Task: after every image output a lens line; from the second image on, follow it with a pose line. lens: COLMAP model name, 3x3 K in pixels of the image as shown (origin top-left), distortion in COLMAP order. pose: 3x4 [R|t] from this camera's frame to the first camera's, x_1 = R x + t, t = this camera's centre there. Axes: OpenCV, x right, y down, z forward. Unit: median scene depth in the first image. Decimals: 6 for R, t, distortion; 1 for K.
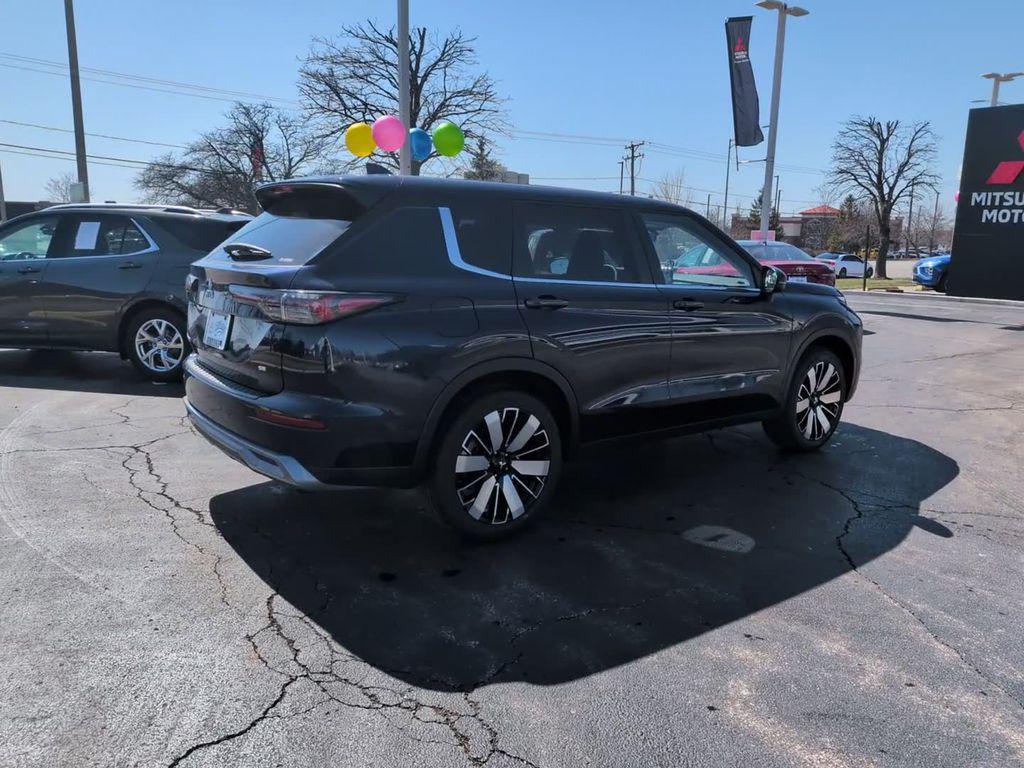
lens RADIAL K [[735.2, 0, 530.2], [0, 735.2, 371.8], [0, 0, 1]] dist [0.046637, -0.071038]
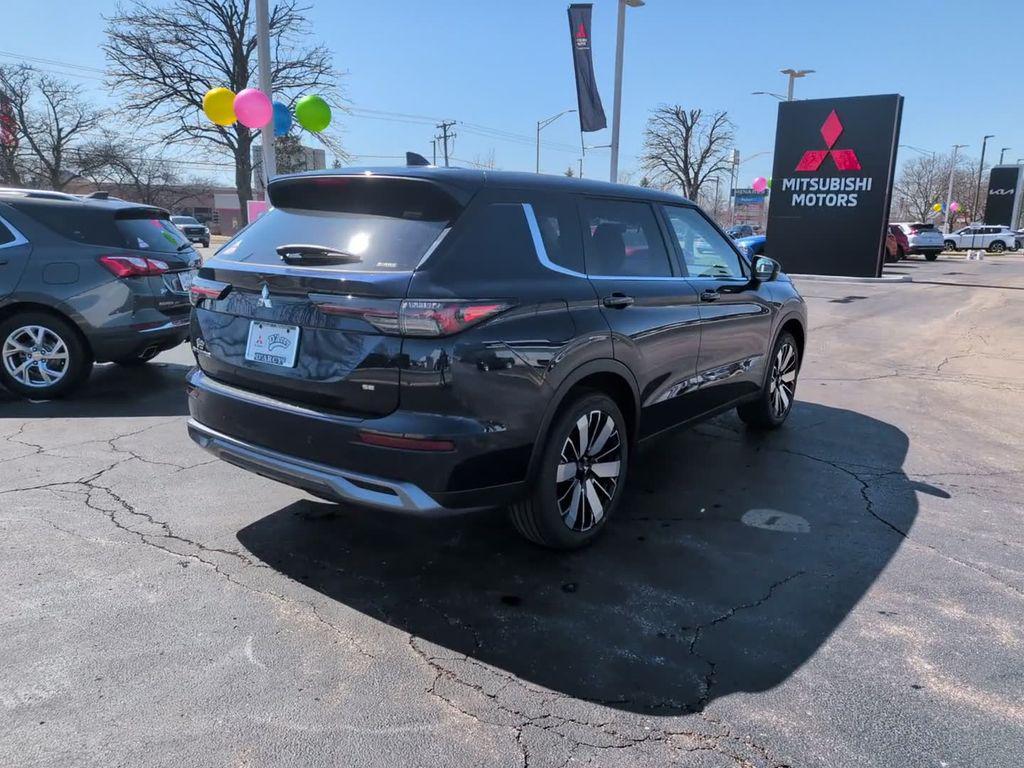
lens RADIAL K [[735.2, 0, 529.5], [0, 735.2, 372.1], [0, 0, 1]] dist [0.046637, -0.071038]
pose [[0.966434, -0.055010, 0.250957, -0.266536], [0.048236, 0.998288, 0.033073, -0.029014], [-0.252347, -0.019857, 0.967433, 0.062160]]
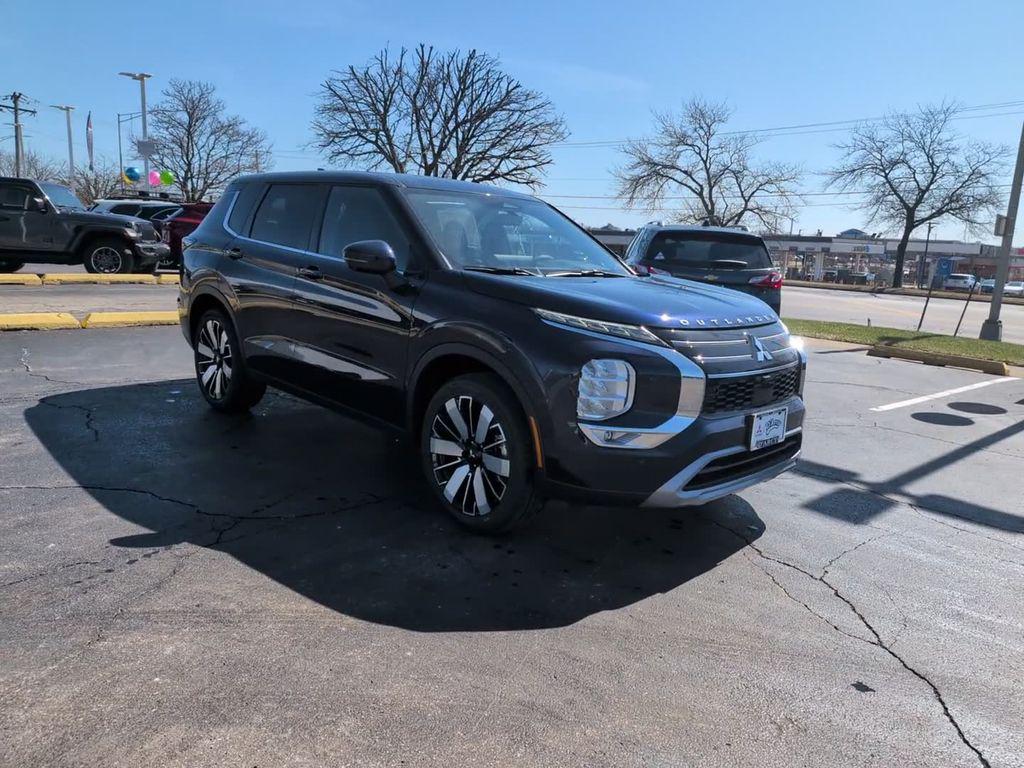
lens RADIAL K [[731.4, 0, 526.6], [0, 731.4, 390.0], [0, 0, 1]] dist [0.031439, -0.046288]
pose [[0.107676, 0.184520, -0.976913, 1.157034], [-0.227932, 0.961034, 0.156398, -0.147715], [0.967705, 0.205829, 0.145539, 1.076476]]
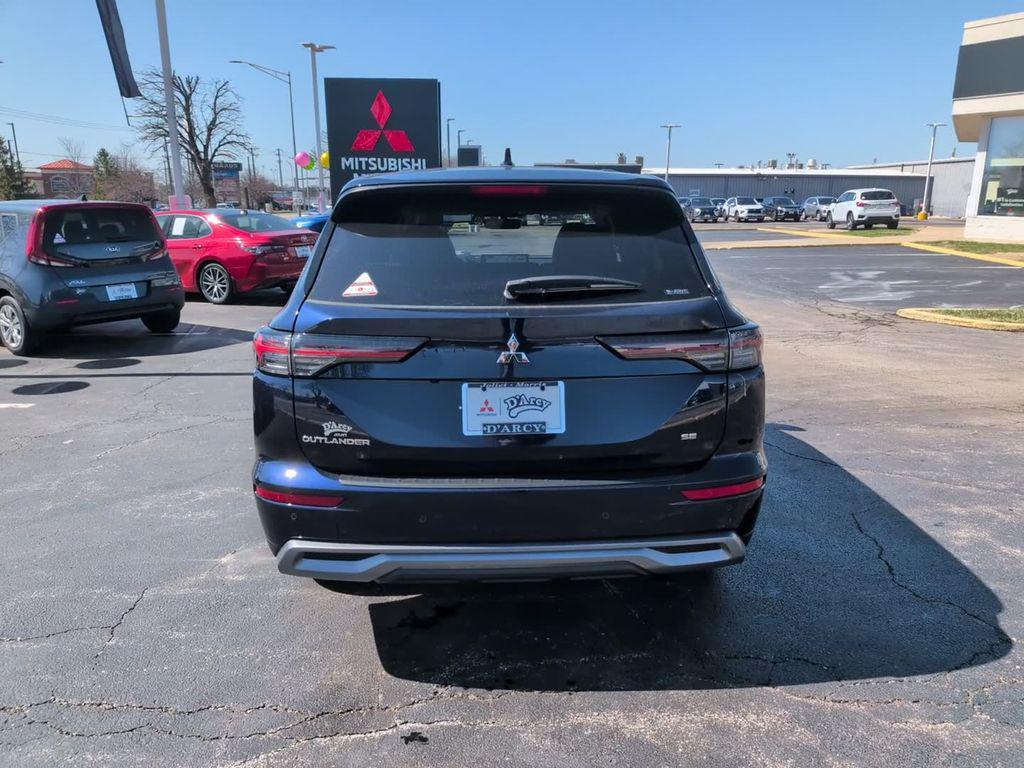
lens RADIAL K [[750.5, 0, 526.1], [0, 750.5, 384.9], [0, 0, 1]] dist [0.012973, -0.024061]
pose [[0.599481, -0.210640, 0.772175, -0.691486], [0.155657, 0.977011, 0.145671, -0.128444], [-0.785107, 0.032867, 0.618487, 0.421057]]
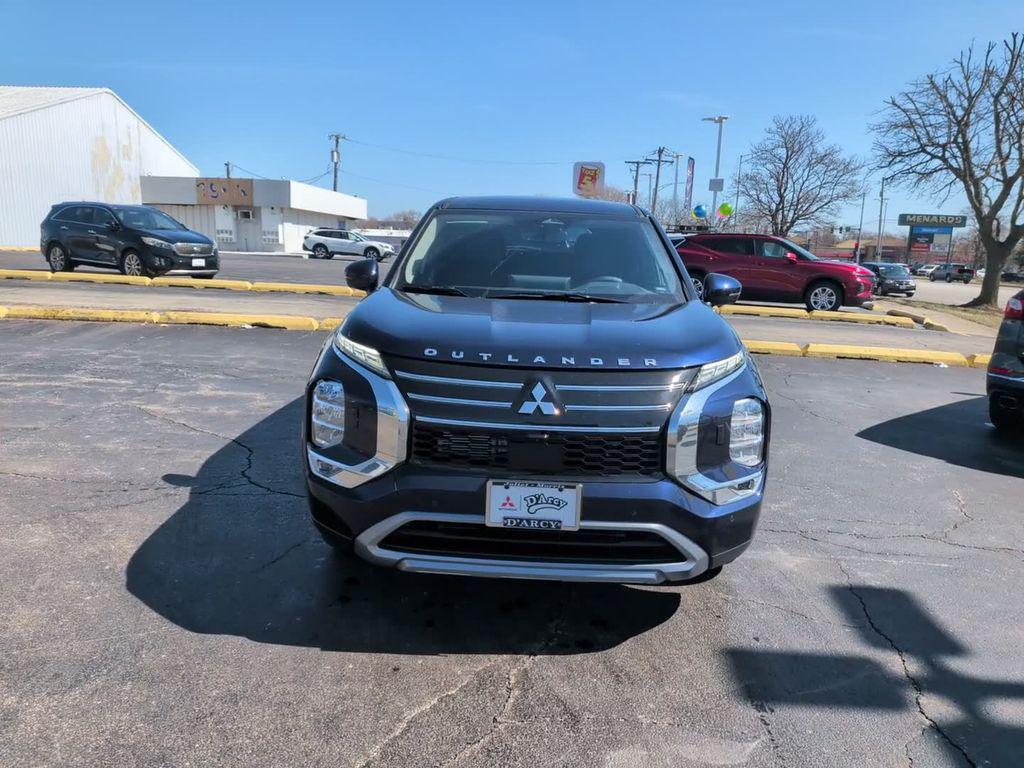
lens RADIAL K [[735.2, 0, 521.3], [0, 735.2, 403.6], [0, 0, 1]] dist [0.046637, -0.071038]
pose [[-0.637412, 0.121205, -0.760930, 0.894259], [-0.187161, 0.933619, 0.305492, -0.284449], [0.747447, 0.337141, -0.572416, 1.692730]]
